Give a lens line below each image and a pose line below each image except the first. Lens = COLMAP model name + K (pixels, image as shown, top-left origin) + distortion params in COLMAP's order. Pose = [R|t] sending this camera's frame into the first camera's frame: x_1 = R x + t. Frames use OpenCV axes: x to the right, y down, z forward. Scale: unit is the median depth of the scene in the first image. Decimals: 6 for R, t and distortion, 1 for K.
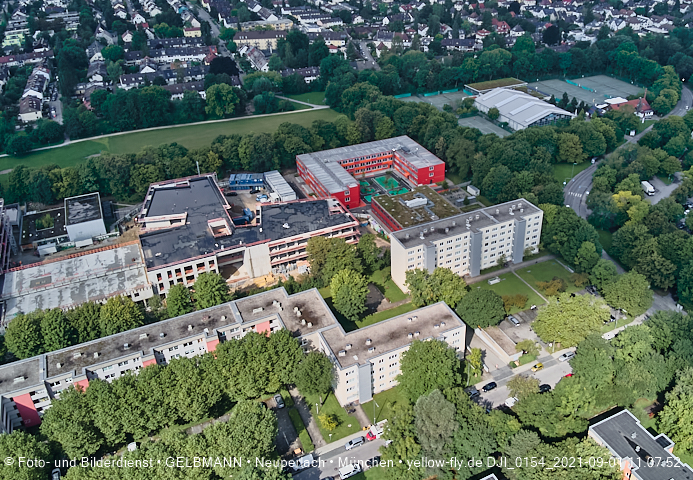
lens RADIAL K [[583.5, 0, 409.7], [0, 583.5, 215.7], [0, 0, 1]] dist [0.133309, -0.242961]
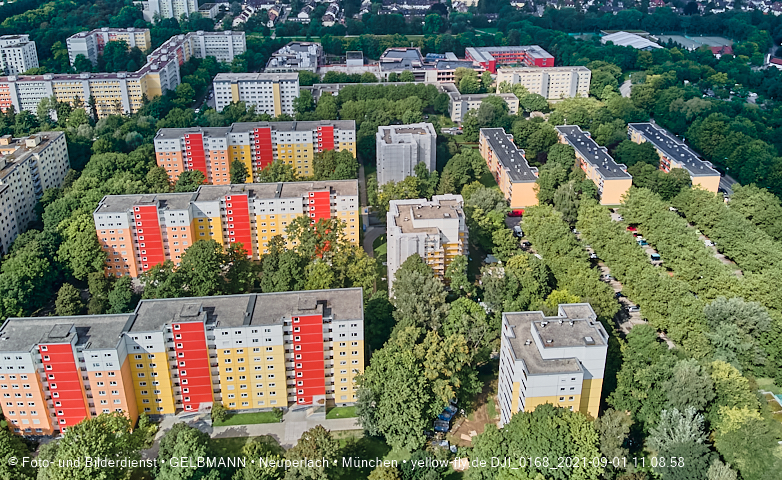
lens RADIAL K [[562.9, 0, 388.9], [0, 562.9, 155.6], [0, 0, 1]] dist [0.135767, -0.250252]
pose [[0.916106, 0.157920, -0.368525, 0.265264], [-0.189763, 0.980474, -0.051577, 0.342262], [0.353184, 0.117183, 0.928186, -0.588204]]
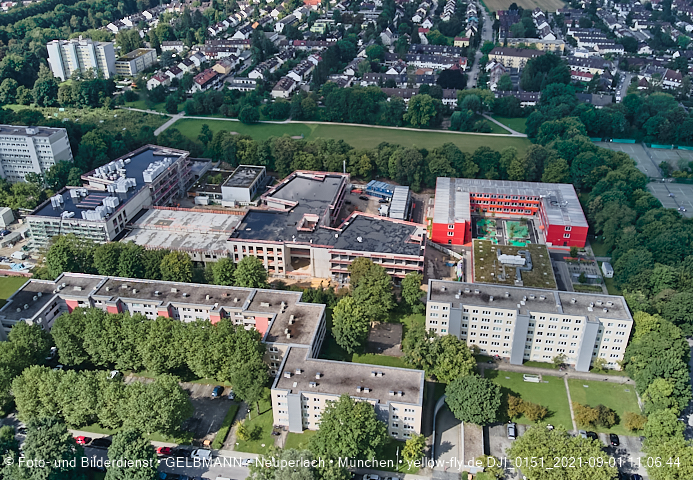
lens RADIAL K [[590.6, 0, 359.0], [0, 590.6, 223.7], [0, 0, 1]] dist [0.121675, -0.238711]
pose [[0.802417, 0.280854, -0.526543, 0.245949], [-0.286311, 0.955333, 0.073247, -0.064599], [0.523595, 0.091980, 0.846987, 0.111697]]
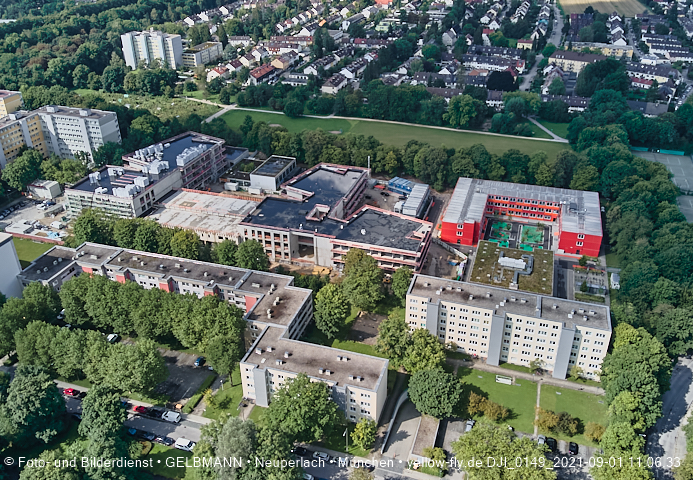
lens RADIAL K [[590.6, 0, 359.0], [0, 590.6, 223.7], [0, 0, 1]] dist [0.121675, -0.238711]
pose [[0.706706, 0.332550, -0.624481, 0.334390], [-0.339111, 0.933869, 0.113545, -0.087383], [0.620943, 0.131525, 0.772743, 0.153484]]
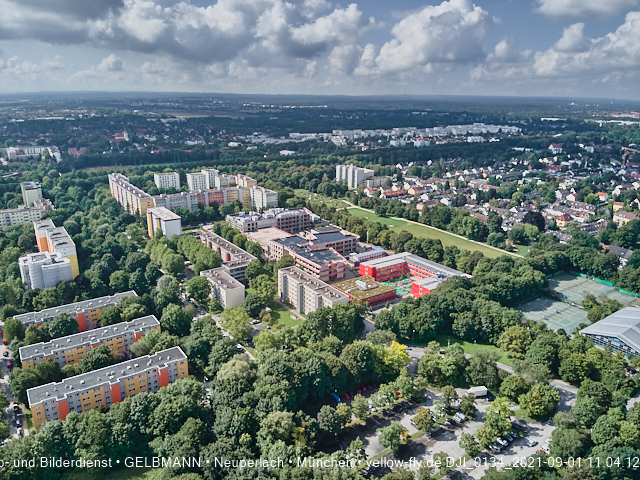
lens RADIAL K [[460.2, 0, 316.0], [0, 460.2, 238.2], [0, 0, 1]] dist [0.175179, -0.351462]
pose [[0.120995, 0.288571, -0.949783, 0.979623], [-0.486444, 0.851288, 0.196676, -0.268822], [0.865293, 0.438219, 0.243375, 0.481768]]
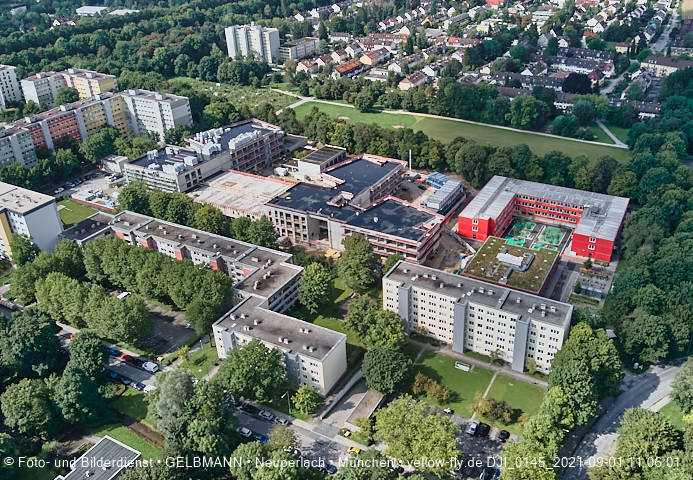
lens RADIAL K [[589.5, 0, 404.5], [0, 589.5, 227.3], [0, 0, 1]] dist [0.122257, -0.240741]
pose [[0.585797, 0.382583, -0.714473, 0.468900], [-0.385519, 0.906983, 0.169580, -0.136397], [0.712893, 0.176103, 0.678801, 0.243843]]
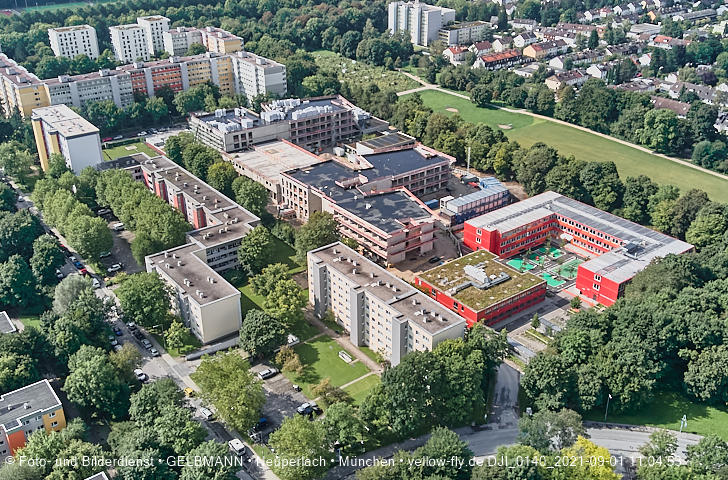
lens RADIAL K [[730.2, 0, 365.3], [0, 730.2, 236.0], [0, 0, 1]] dist [0.136838, -0.262905]
pose [[0.164313, 0.436012, -0.884813, 0.708117], [-0.472610, 0.822143, 0.317365, -0.259651], [0.865818, 0.366024, 0.341153, 0.468711]]
